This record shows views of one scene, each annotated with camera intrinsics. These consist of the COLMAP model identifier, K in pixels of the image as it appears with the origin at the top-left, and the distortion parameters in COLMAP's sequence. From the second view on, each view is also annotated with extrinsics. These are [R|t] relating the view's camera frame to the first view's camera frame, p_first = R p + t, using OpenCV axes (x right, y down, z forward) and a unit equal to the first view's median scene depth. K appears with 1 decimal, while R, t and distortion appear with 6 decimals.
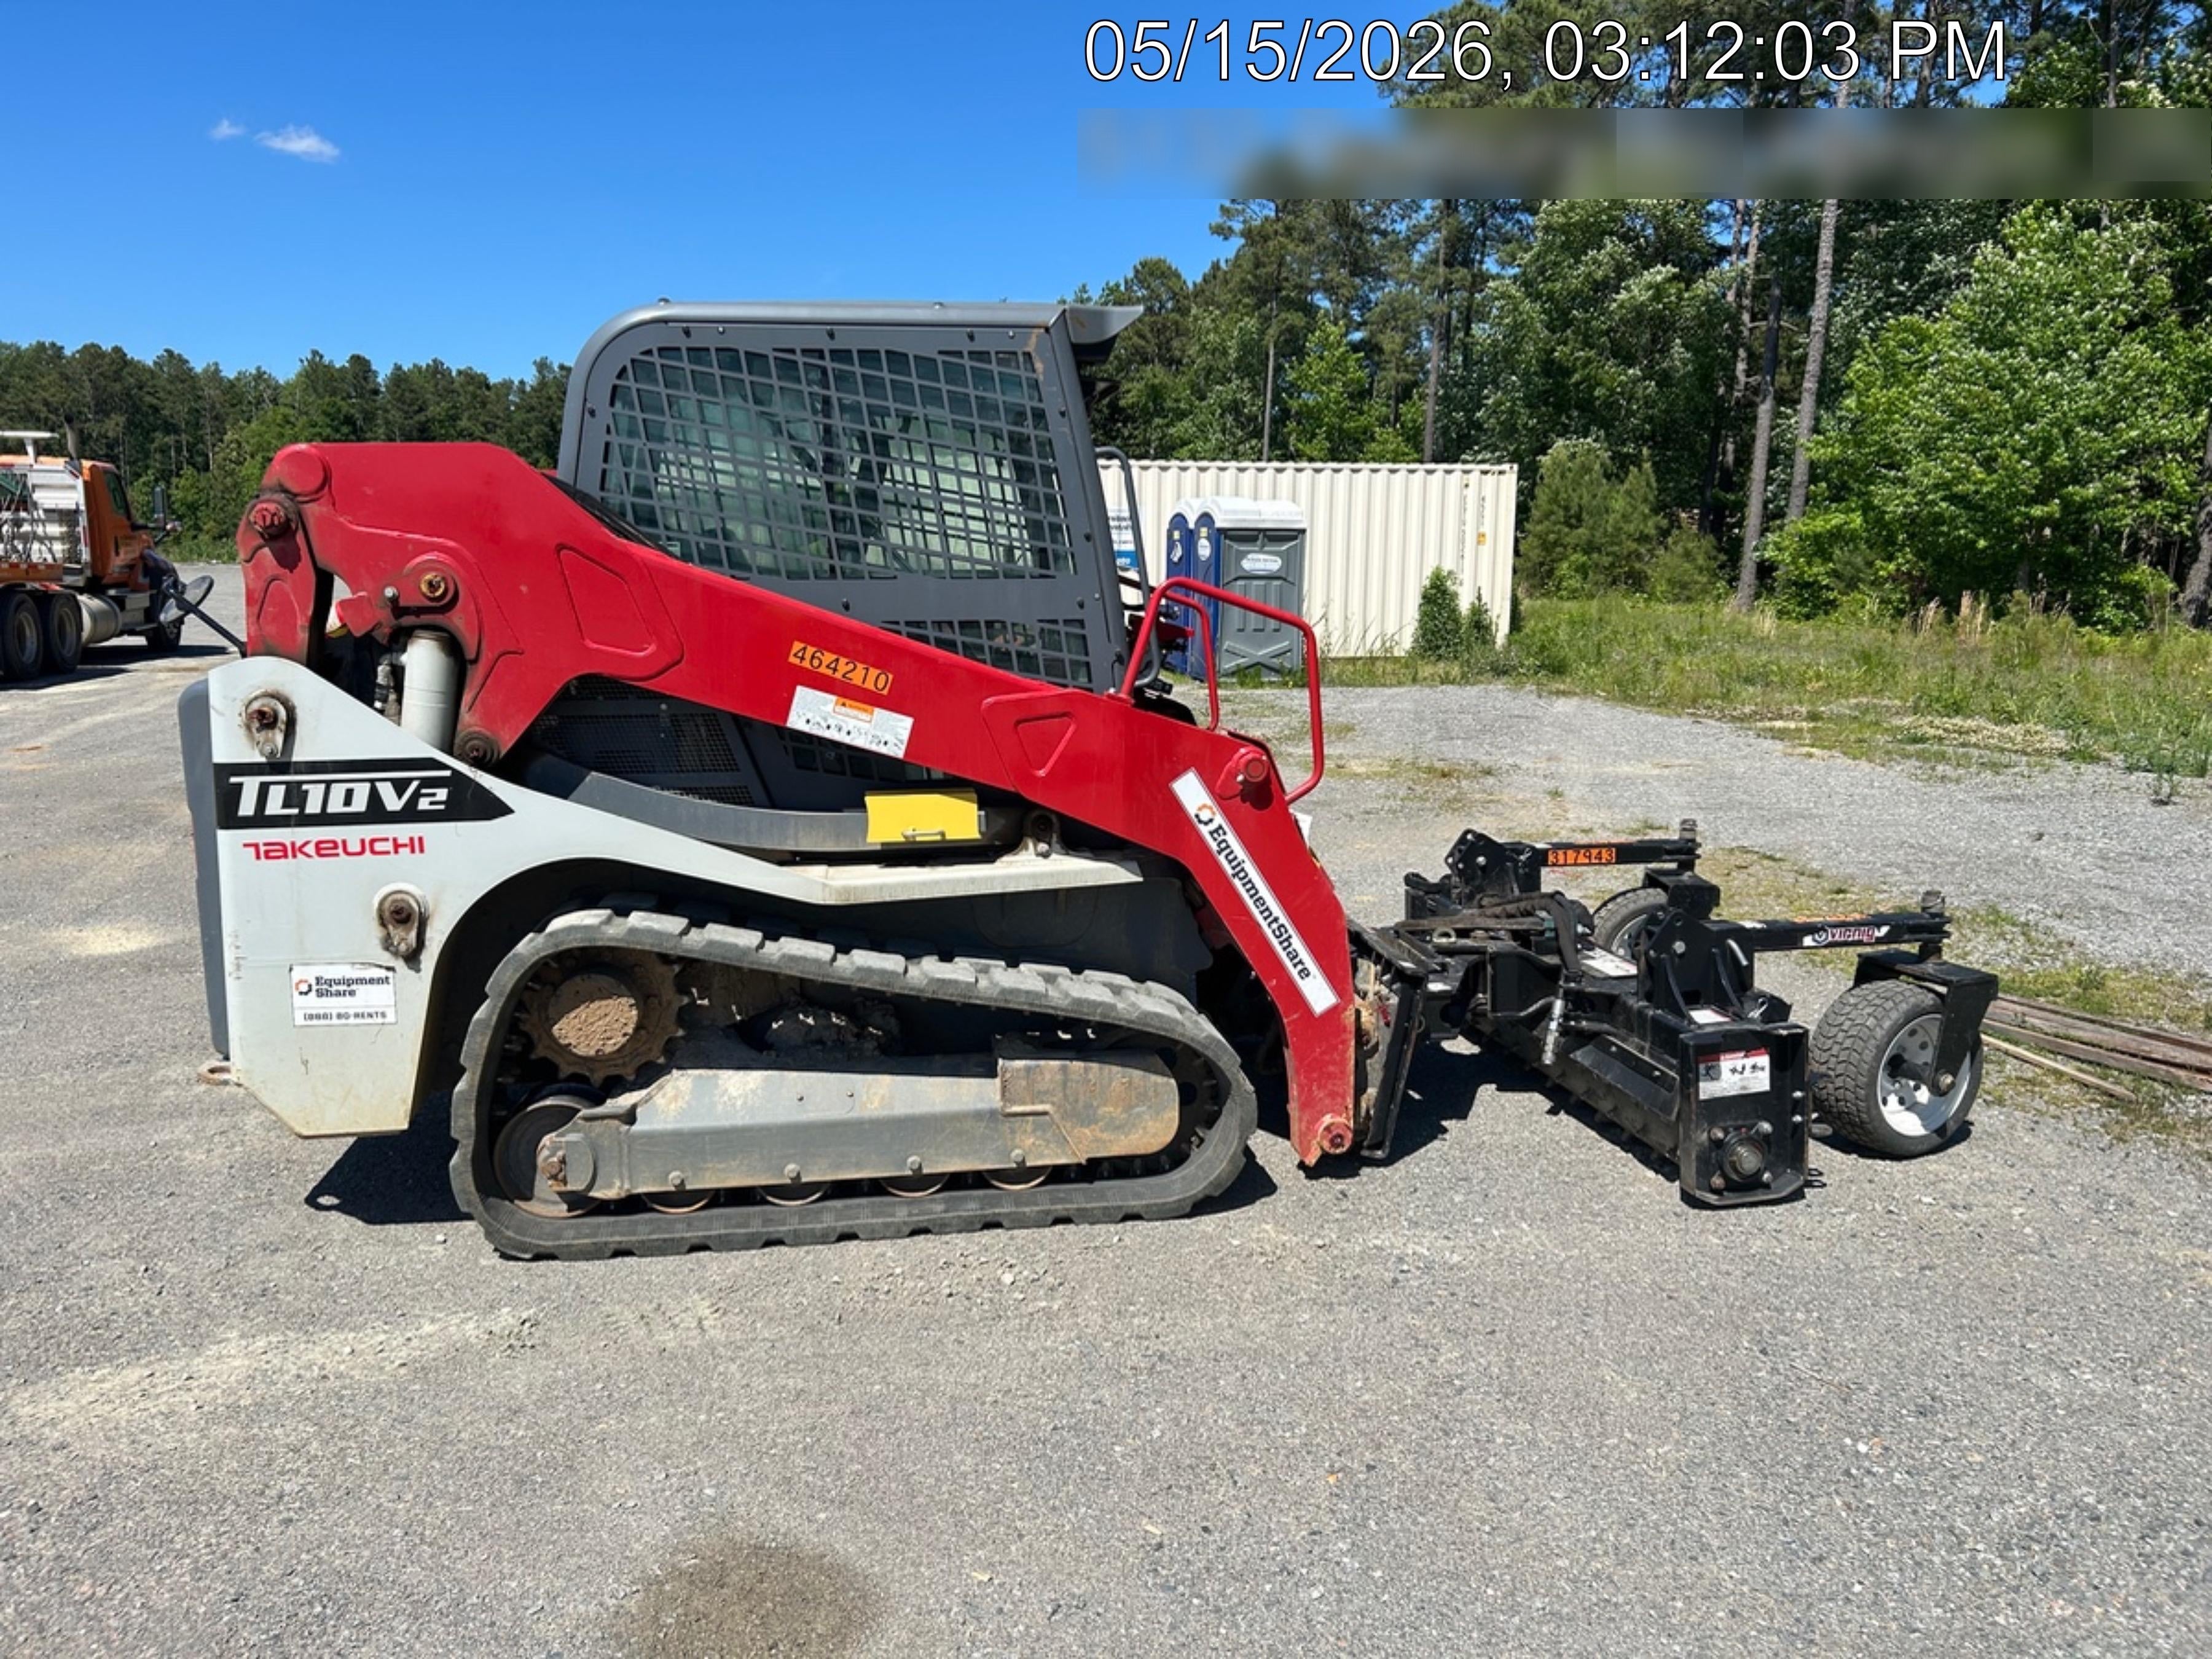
lens RADIAL K [[1668.6, 0, 1115.9], [0, 1668.6, 841.6], [0, 0, 1]] dist [0.048841, -0.054127]
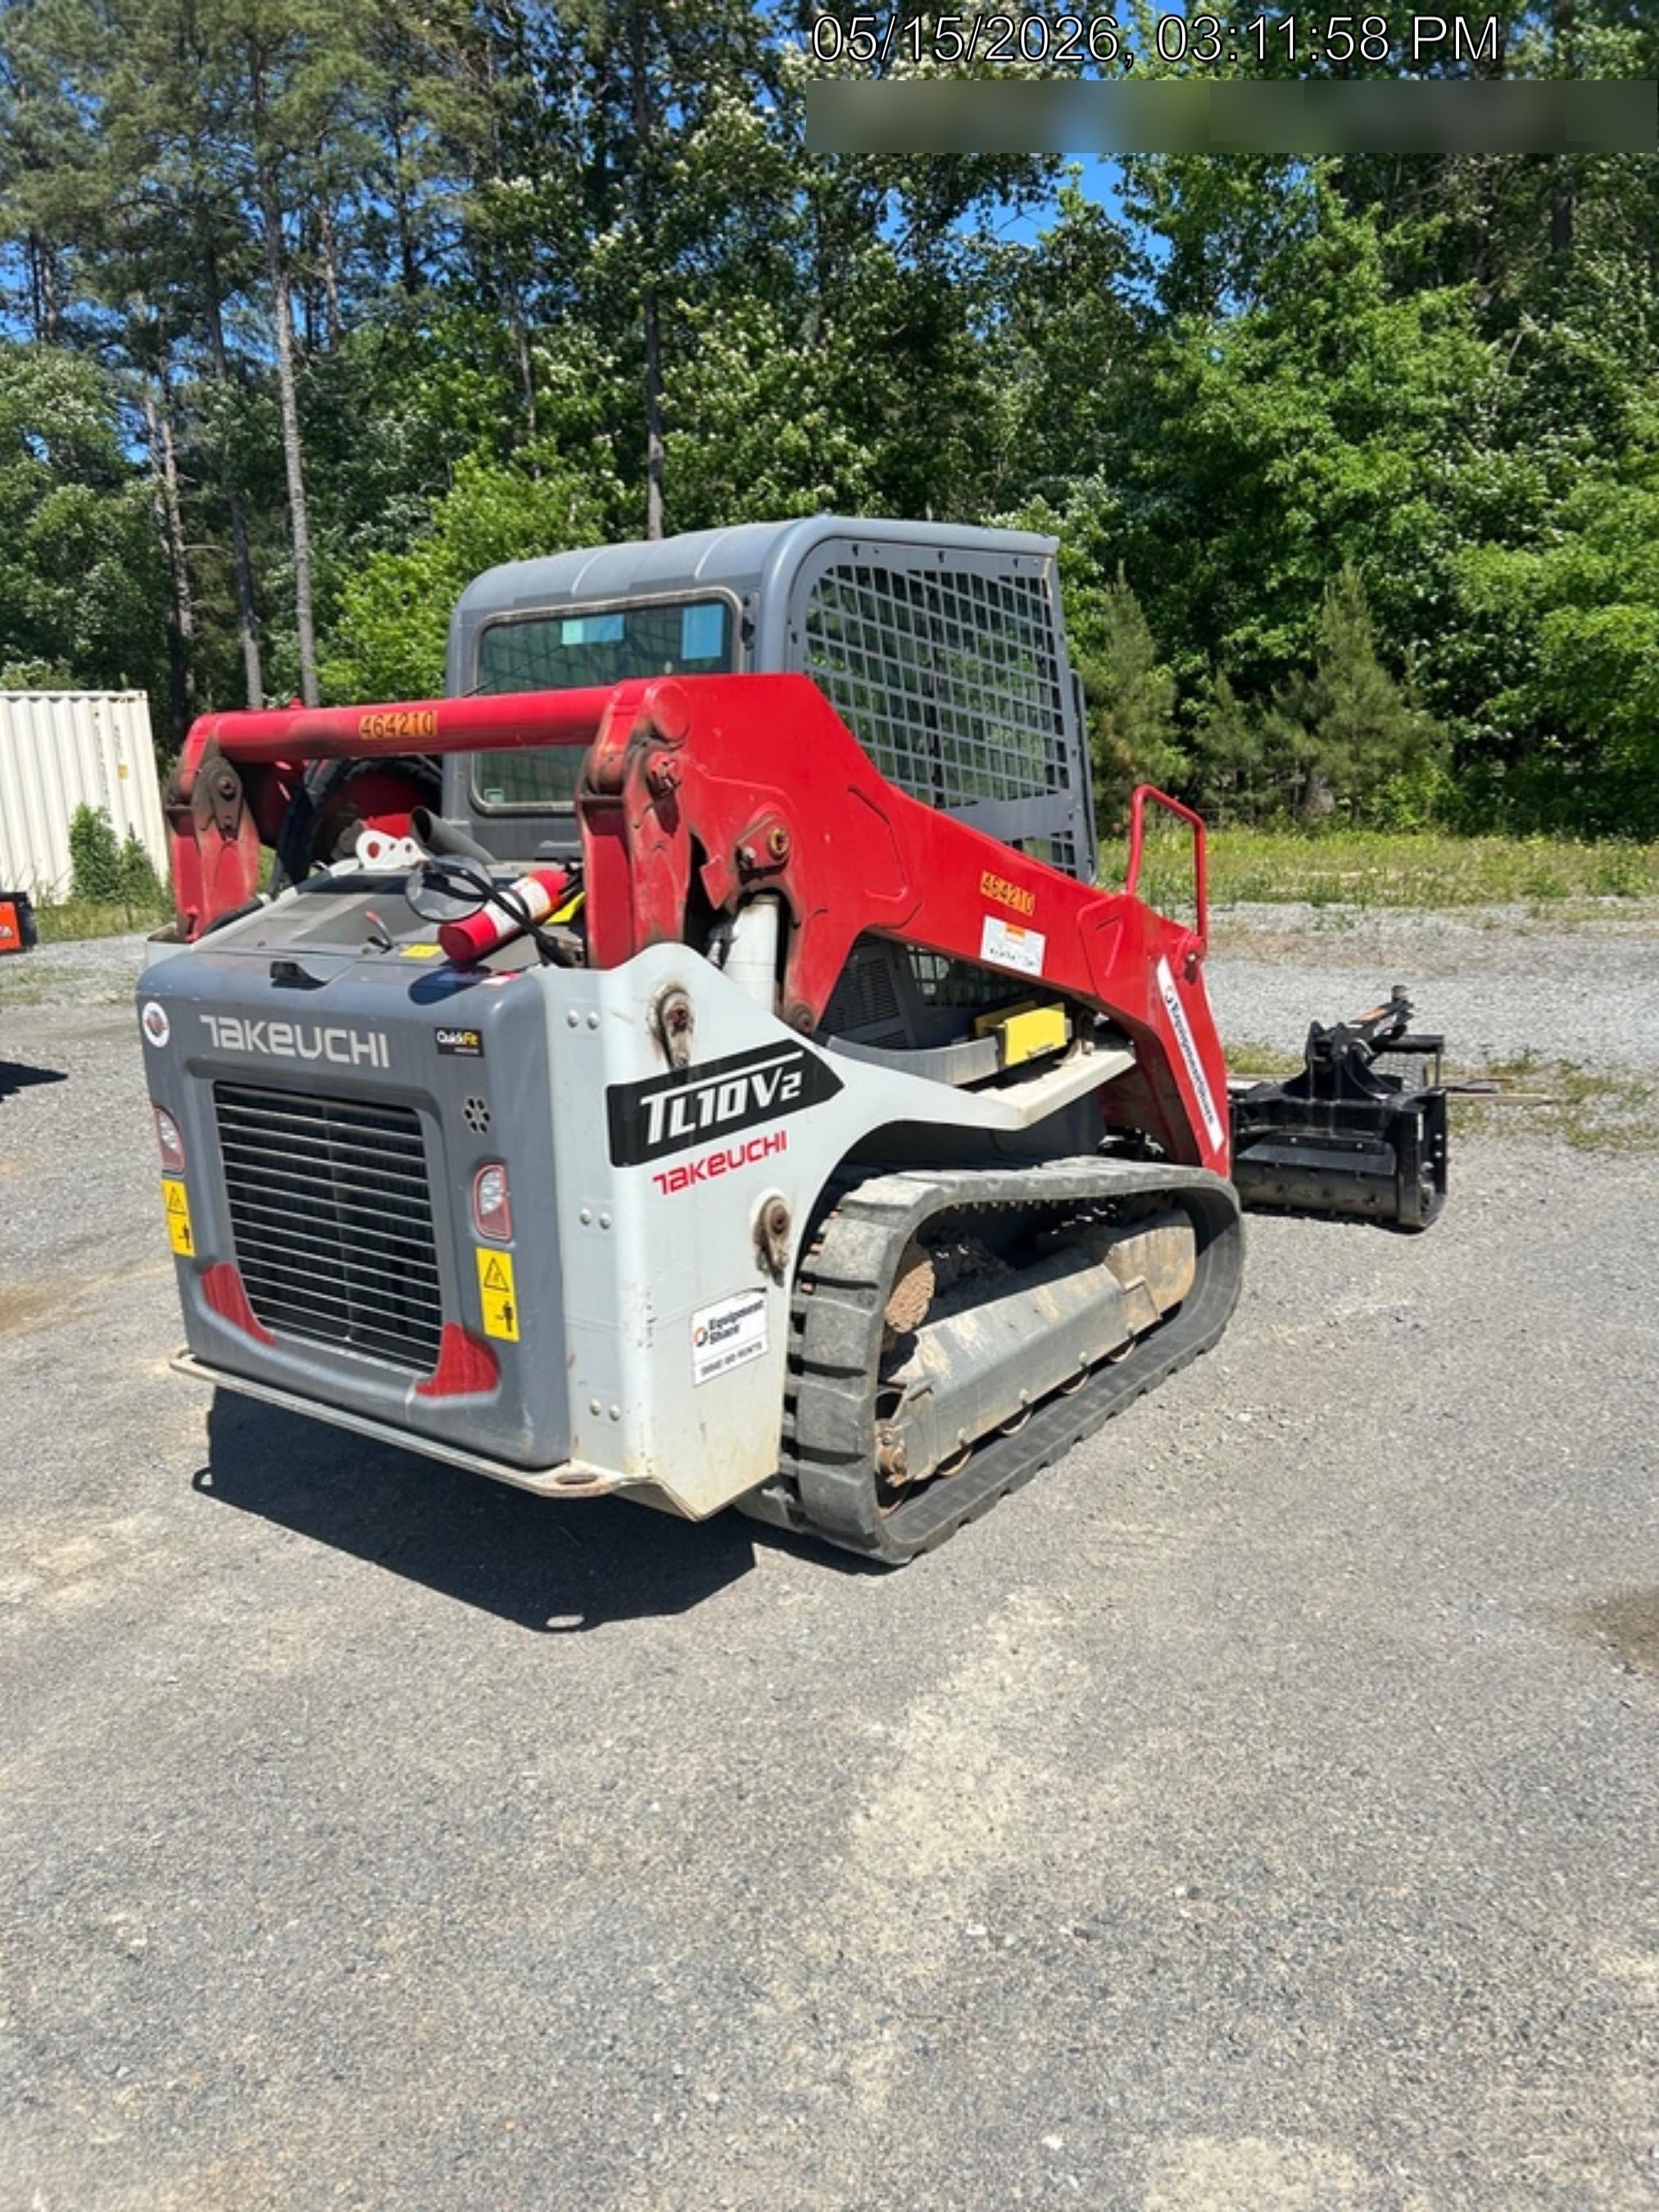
lens RADIAL K [[1668.6, 0, 818.9], [0, 1668.6, 1118.9], [0, 0, 1]] dist [0.048841, -0.054127]
pose [[0.731772, -0.186842, 0.655439, -0.929789], [0.167403, 0.981503, 0.092893, -0.083263], [-0.660671, 0.041746, 0.749514, 0.326384]]
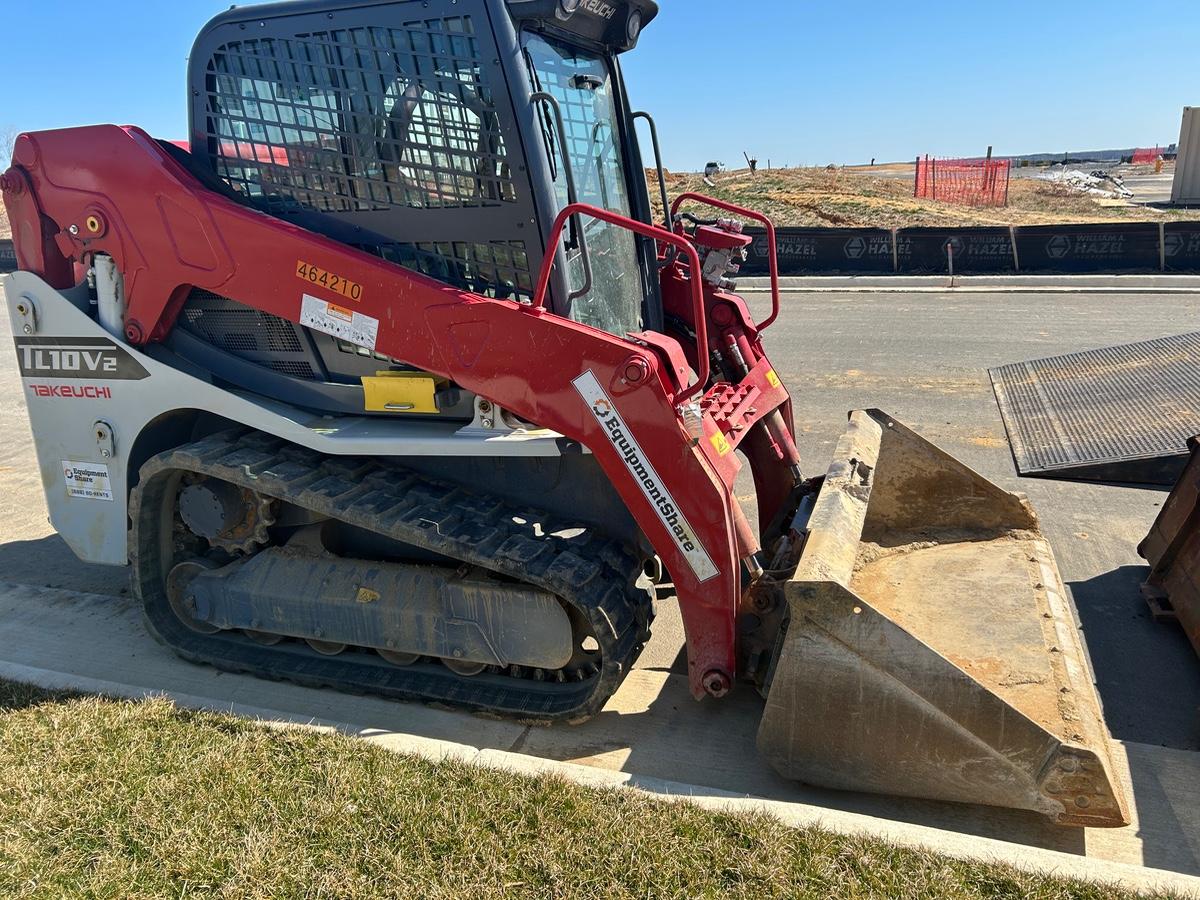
lens RADIAL K [[905.2, 0, 604.6], [0, 905.2, 448.1], [0, 0, 1]] dist [0.048841, -0.054127]
pose [[0.875371, 0.101899, -0.472590, 0.384434], [-0.044084, 0.990287, 0.131867, -0.076940], [0.481437, -0.094599, 0.871361, 0.458190]]
